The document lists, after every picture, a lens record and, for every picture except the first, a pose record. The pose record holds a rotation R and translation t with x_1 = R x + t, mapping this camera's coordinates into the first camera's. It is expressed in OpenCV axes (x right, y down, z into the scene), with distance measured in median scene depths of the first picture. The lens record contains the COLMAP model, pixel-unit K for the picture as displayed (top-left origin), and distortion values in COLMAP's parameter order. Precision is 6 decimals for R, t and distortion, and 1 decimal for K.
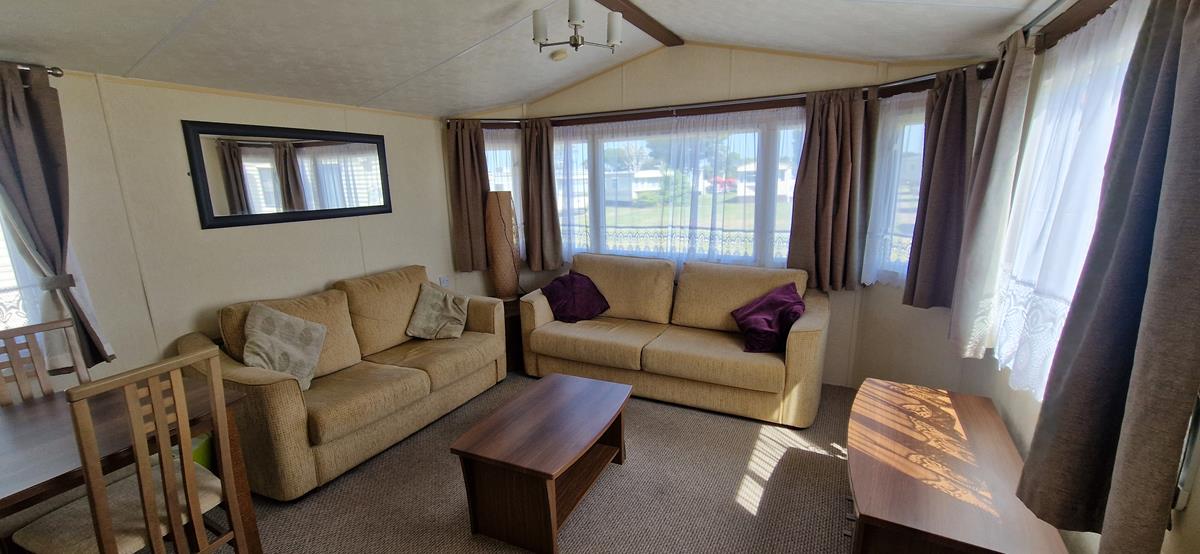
lens RADIAL K [[490.0, 0, 585.2], [0, 490.0, 283.8], [0, 0, 1]] dist [0.003513, -0.003616]
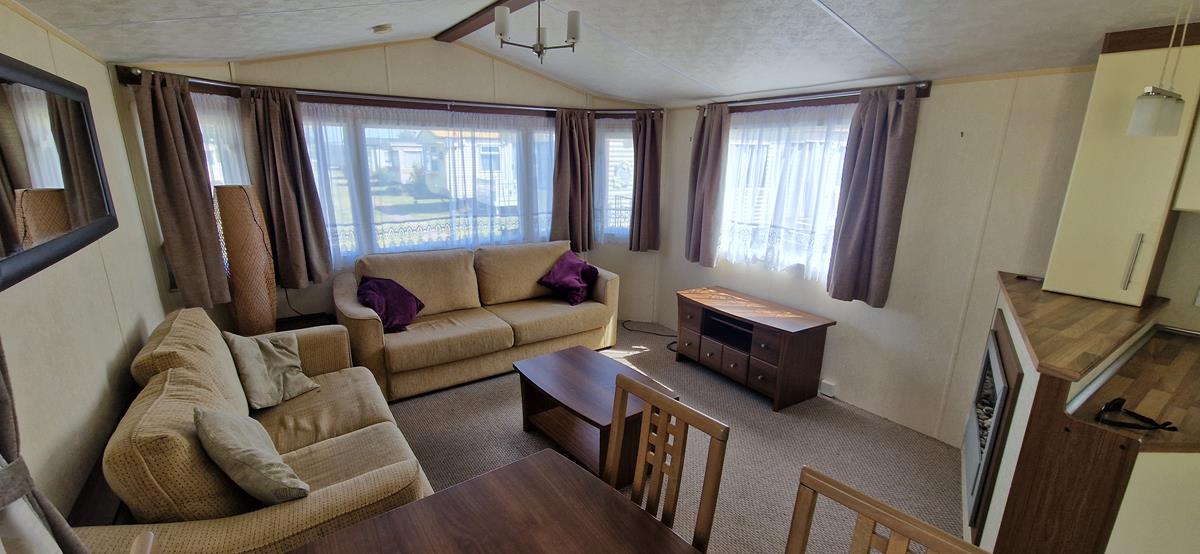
lens RADIAL K [[490.0, 0, 585.4], [0, 490.0, 285.7], [0, 0, 1]] dist [0.003513, -0.003616]
pose [[0.477250, -0.194380, 0.857000, -0.694178], [0.164717, 0.977732, 0.130036, -0.070498], [-0.863192, 0.079102, 0.498640, 0.280275]]
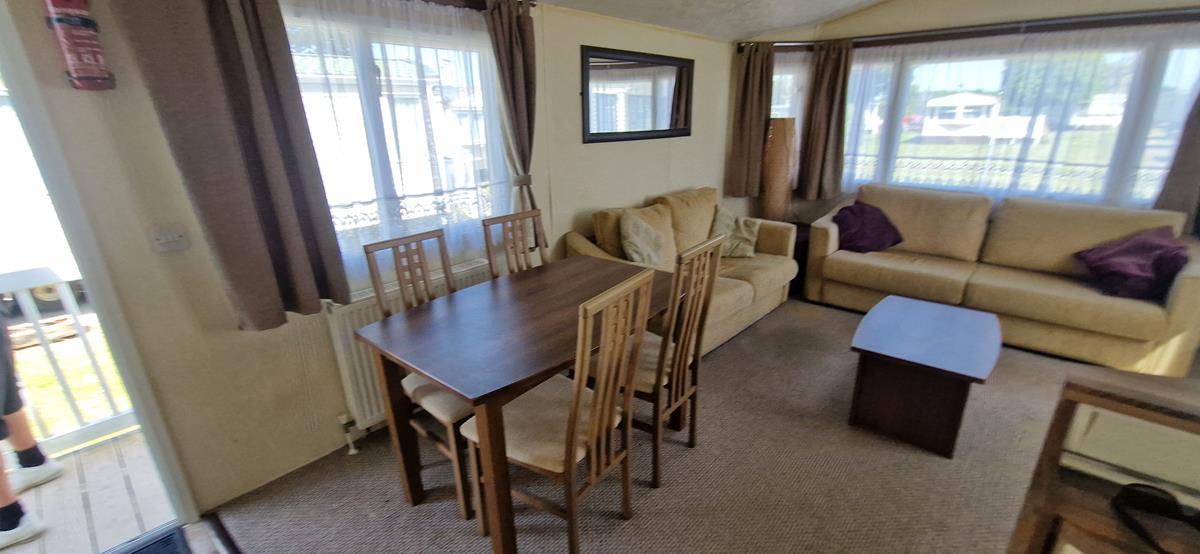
lens RADIAL K [[490.0, 0, 588.1], [0, 490.0, 278.2], [0, 0, 1]] dist [0.003513, -0.003616]
pose [[0.966528, 0.091440, -0.239714, -0.357900], [-0.063697, 0.990601, 0.121045, 0.050391], [0.248530, -0.101724, 0.963268, -0.120530]]
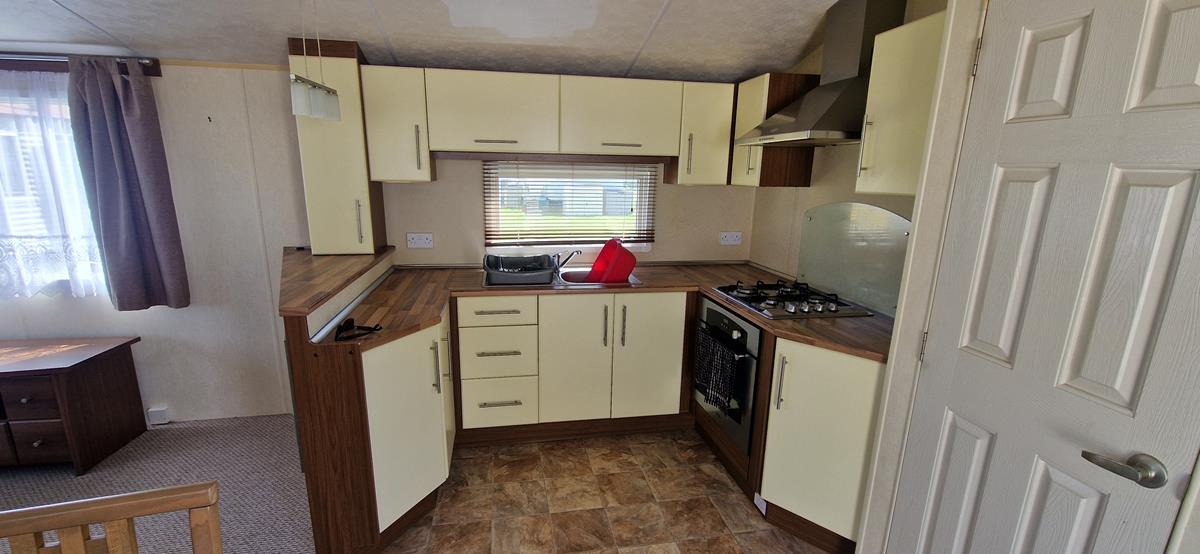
lens RADIAL K [[490.0, 0, 598.8], [0, 490.0, 284.9], [0, 0, 1]] dist [0.003513, -0.003616]
pose [[-0.618919, -0.162568, 0.768447, -0.721024], [0.166757, 0.928847, 0.330810, -0.015835], [-0.767549, 0.332888, -0.547771, 0.174686]]
